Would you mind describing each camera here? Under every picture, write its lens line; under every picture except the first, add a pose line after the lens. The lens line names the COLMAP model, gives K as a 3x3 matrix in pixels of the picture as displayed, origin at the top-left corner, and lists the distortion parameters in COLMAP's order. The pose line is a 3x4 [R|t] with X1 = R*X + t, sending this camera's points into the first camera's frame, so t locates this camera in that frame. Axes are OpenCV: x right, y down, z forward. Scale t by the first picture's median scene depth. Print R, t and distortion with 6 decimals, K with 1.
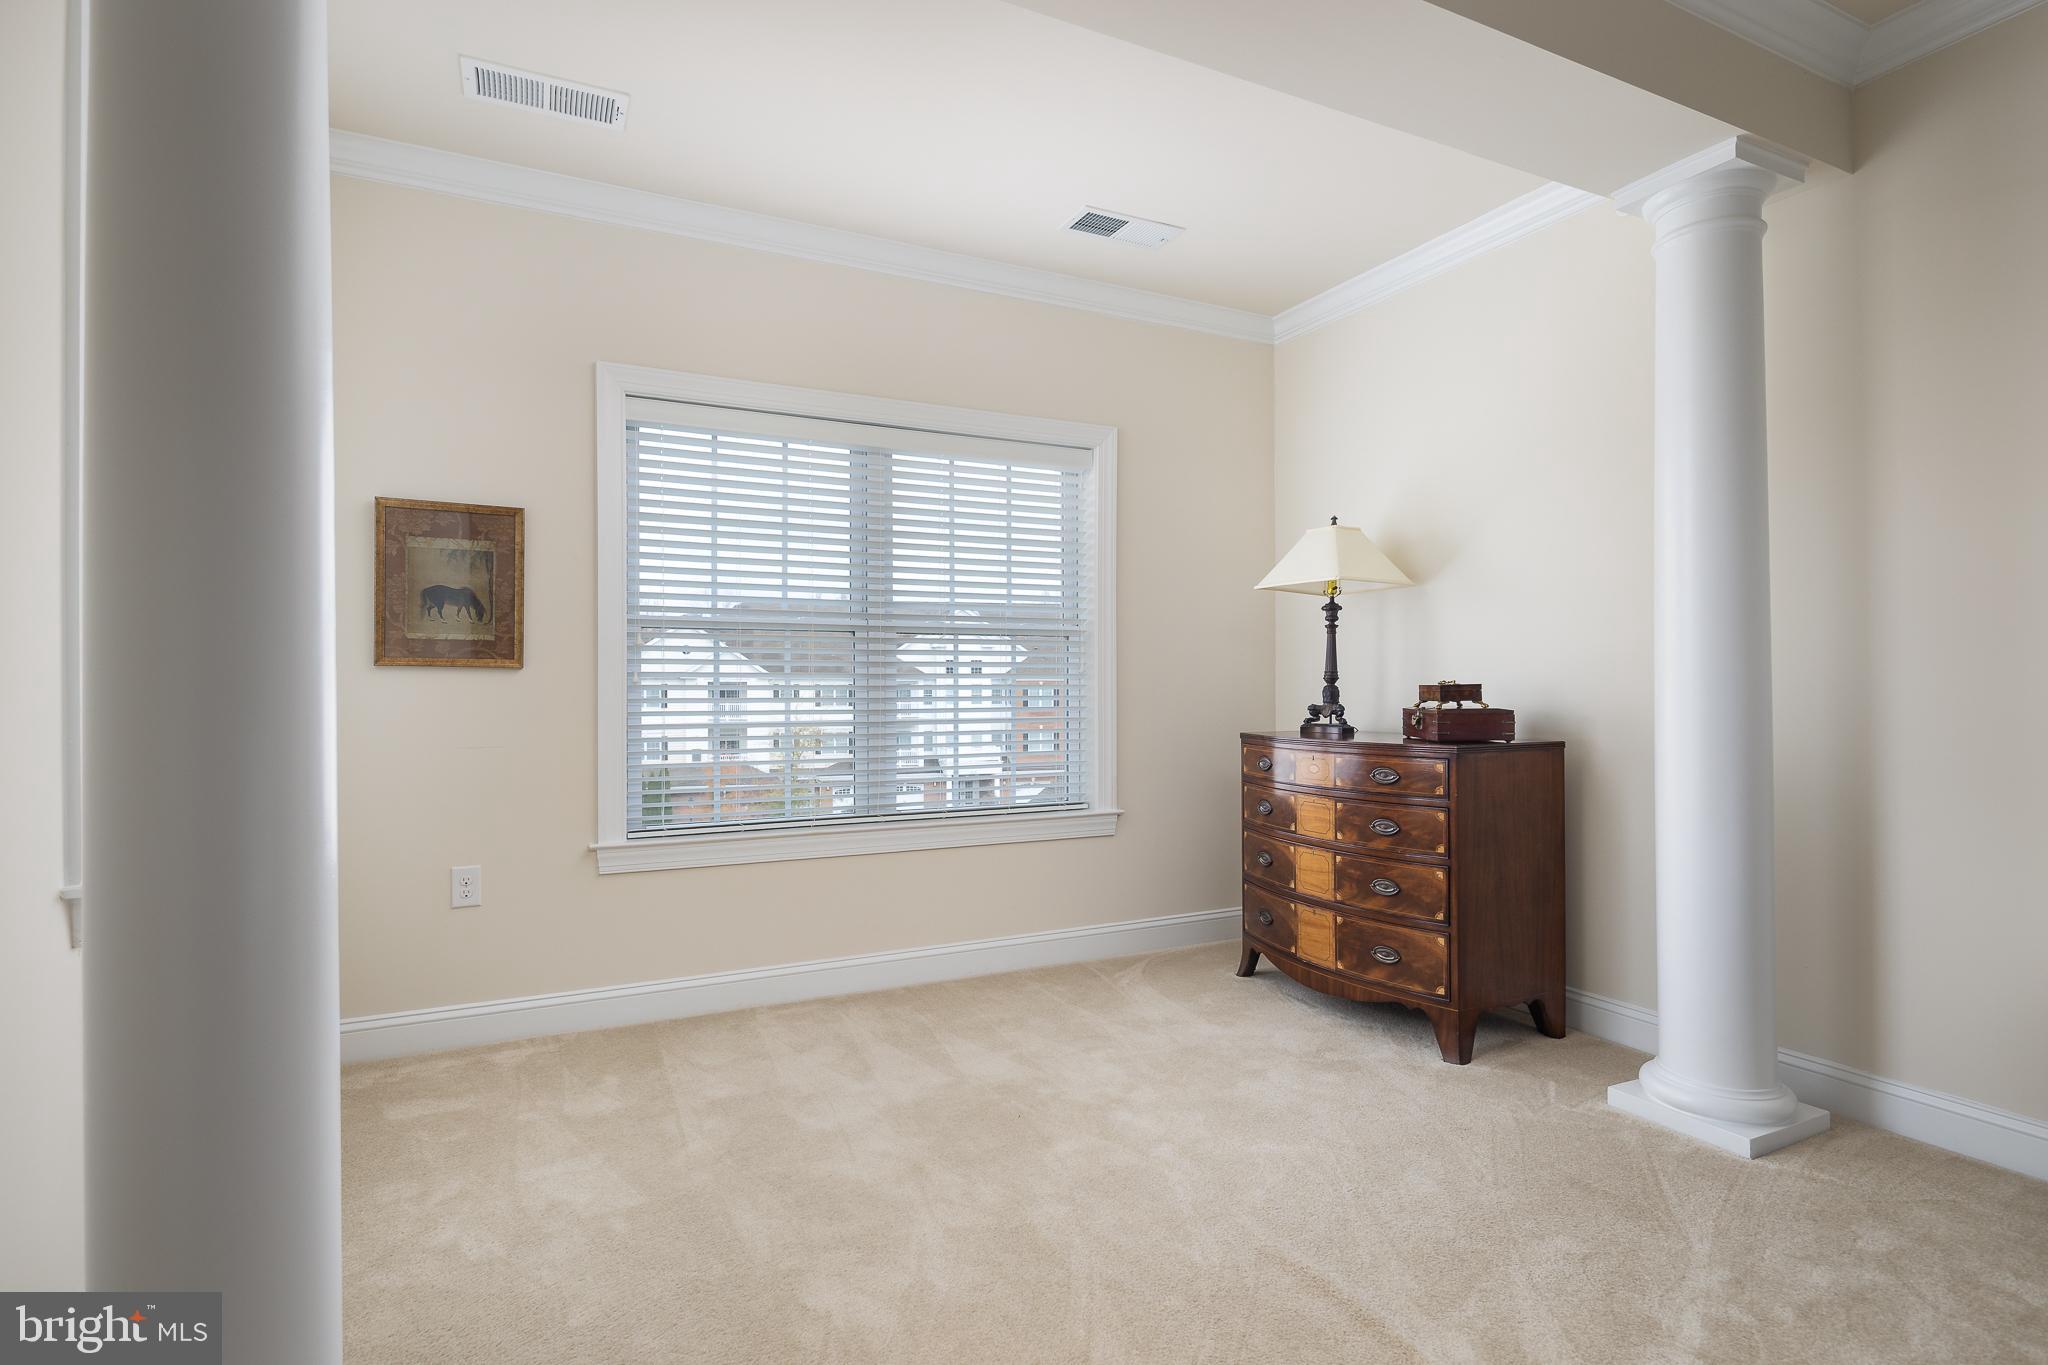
lens RADIAL K [[994.0, 0, 1018.4], [0, 994.0, 687.0], [0, 0, 1]] dist [-0.002186, -0.001229]
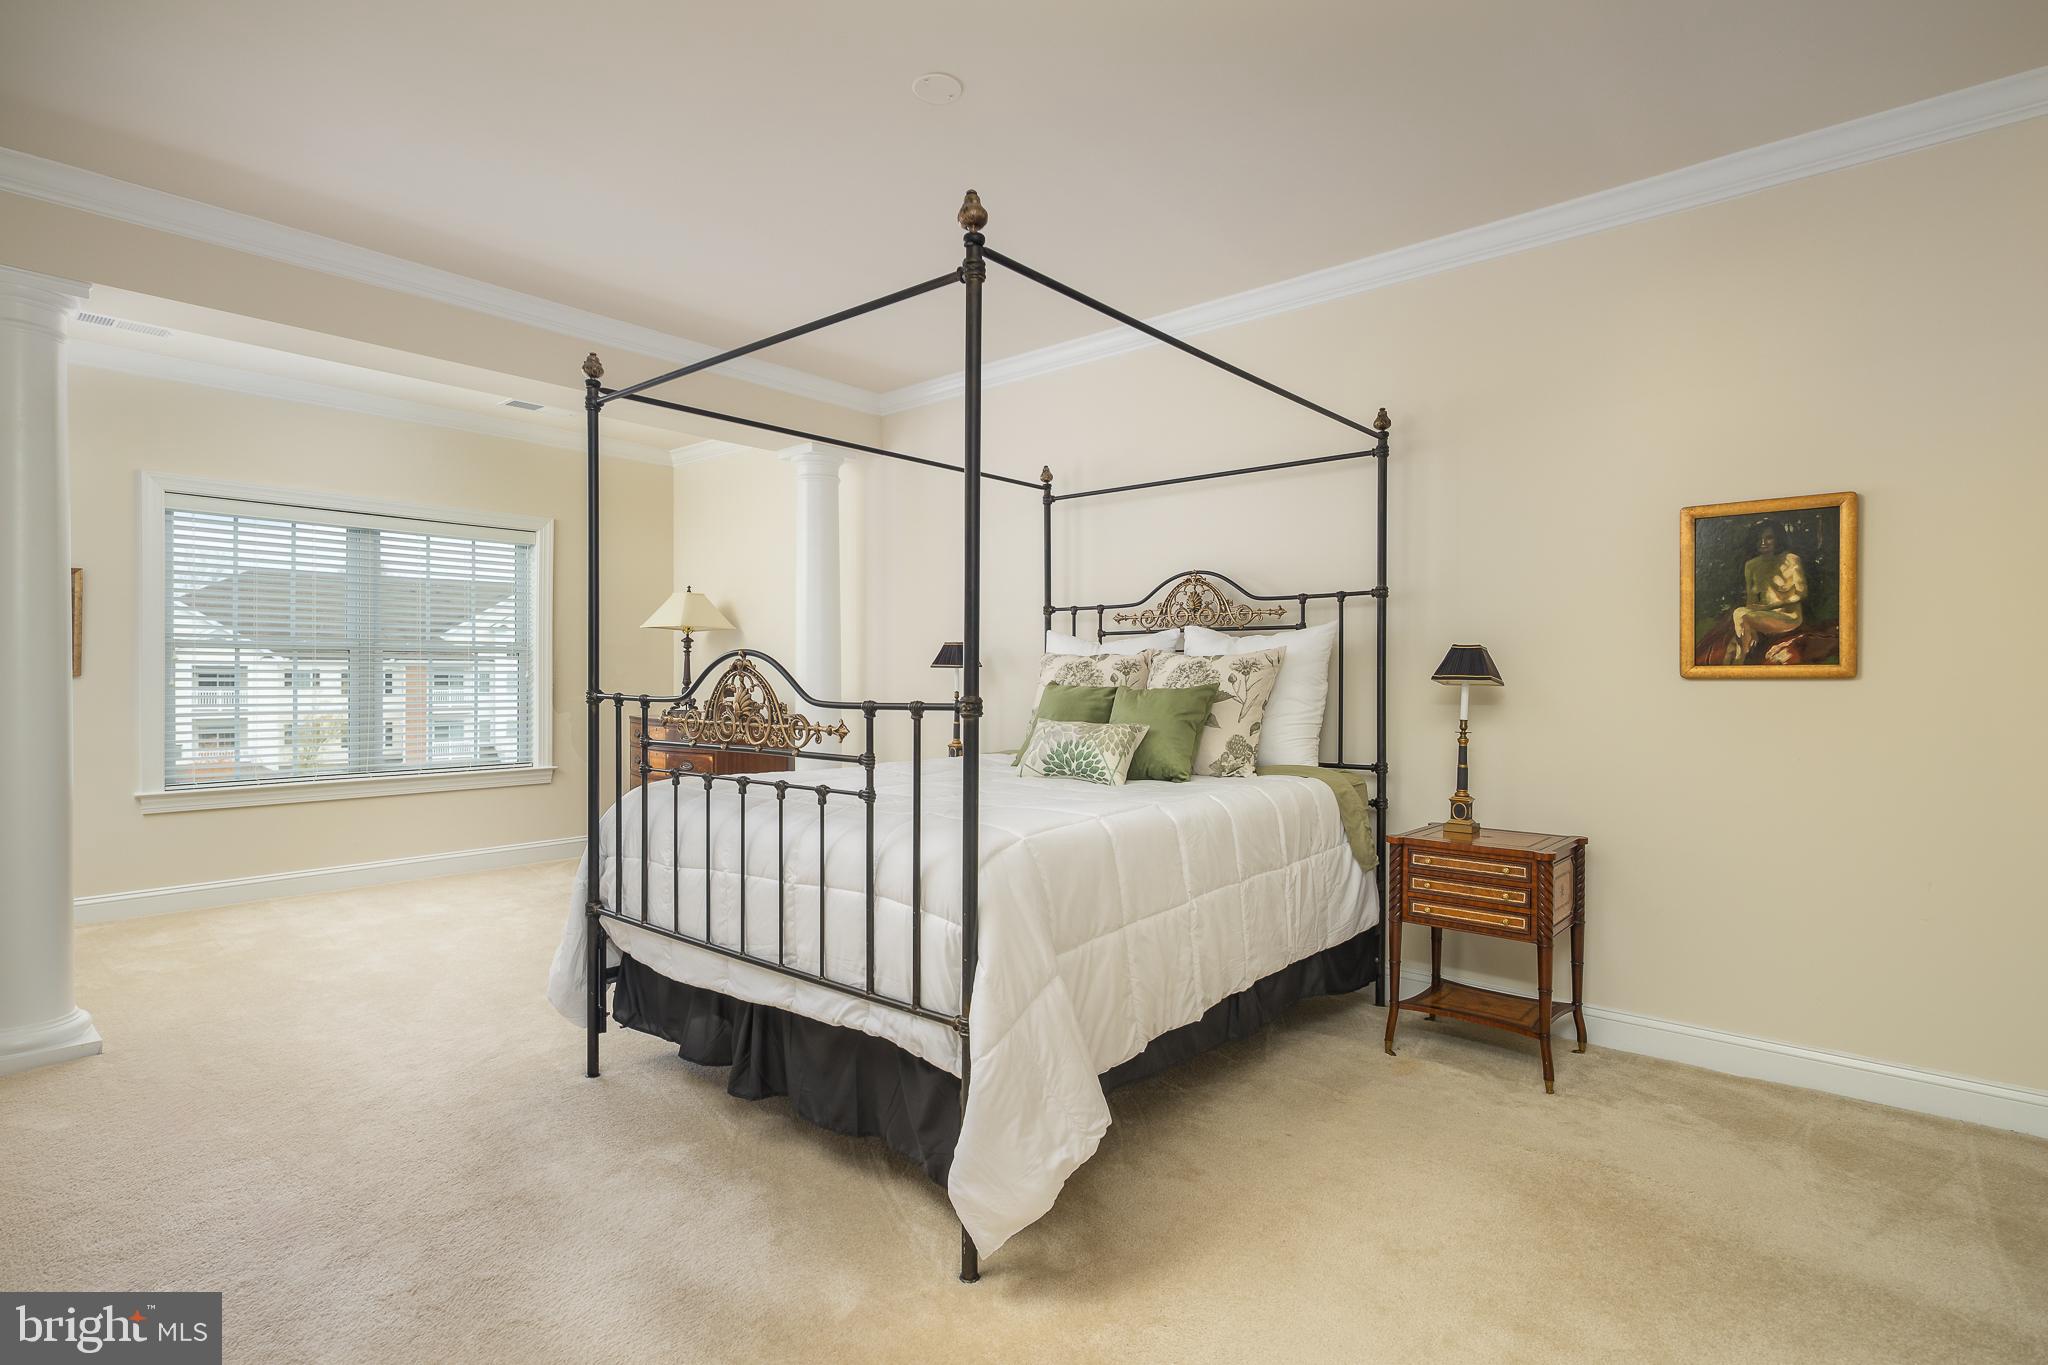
lens RADIAL K [[994.0, 0, 1028.0], [0, 994.0, 680.9], [0, 0, 1]] dist [-0.002186, -0.001229]
pose [[0.920781, 0.003743, 0.390063, 0.191256], [-0.006821, 0.999956, 0.006507, -0.026442], [-0.390021, -0.008652, 0.920765, -0.768004]]
